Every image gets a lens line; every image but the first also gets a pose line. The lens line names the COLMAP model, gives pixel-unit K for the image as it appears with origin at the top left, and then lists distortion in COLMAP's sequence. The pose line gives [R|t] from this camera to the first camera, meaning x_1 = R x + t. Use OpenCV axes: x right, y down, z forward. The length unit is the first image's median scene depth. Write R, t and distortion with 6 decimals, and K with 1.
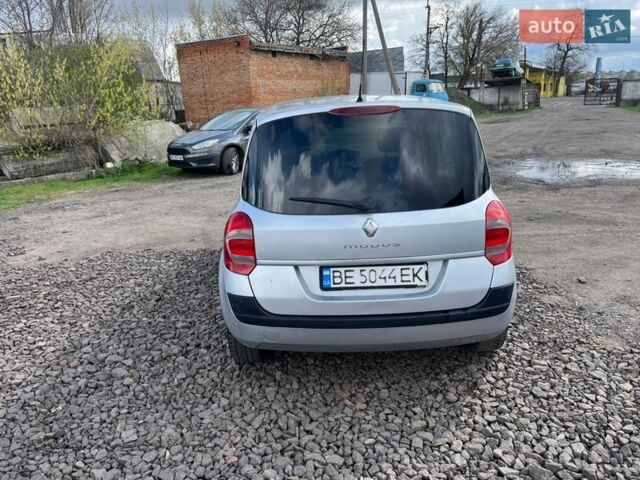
lens RADIAL K [[483.2, 0, 317.4], [0, 483.2, 237.3], [0, 0, 1]] dist [0.056404, -0.058618]
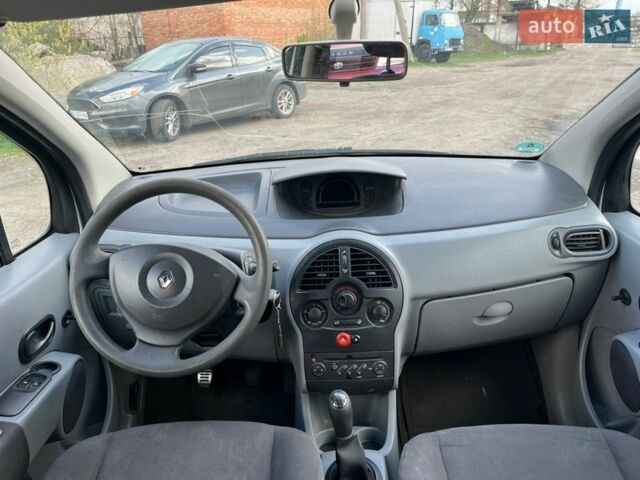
lens RADIAL K [[483.2, 0, 324.3], [0, 483.2, 246.3], [0, 0, 1]] dist [0.056404, -0.058618]
pose [[0.999517, 0.006393, 0.030424, 0.062822], [-0.010290, 0.991496, 0.129727, -0.227640], [-0.029336, -0.129977, 0.991083, 0.929245]]
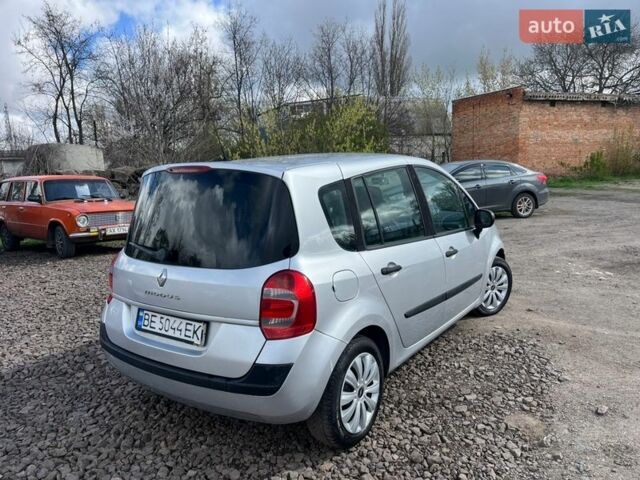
lens RADIAL K [[483.2, 0, 329.7], [0, 483.2, 237.4], [0, 0, 1]] dist [0.056404, -0.058618]
pose [[0.836275, 0.099968, -0.539120, 0.621128], [-0.152627, 0.986820, -0.053769, -0.067200], [0.526639, 0.127249, 0.840511, 0.181207]]
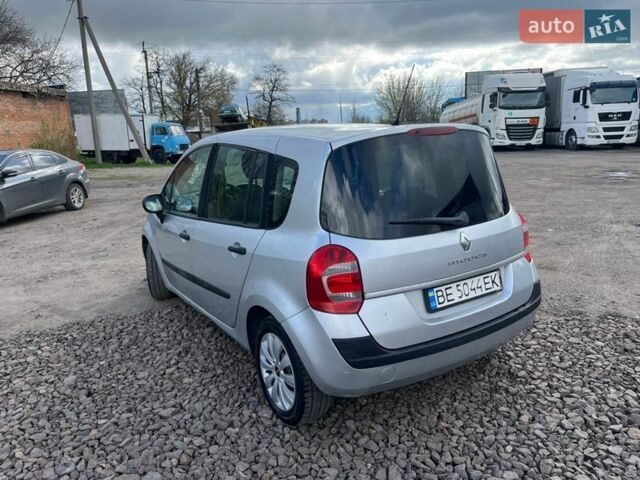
lens RADIAL K [[483.2, 0, 318.5], [0, 483.2, 238.7], [0, 0, 1]] dist [0.056404, -0.058618]
pose [[0.842756, -0.115185, 0.525827, -0.440971], [0.158706, 0.986585, -0.038246, -0.023172], [-0.514368, 0.115684, 0.849731, 0.178324]]
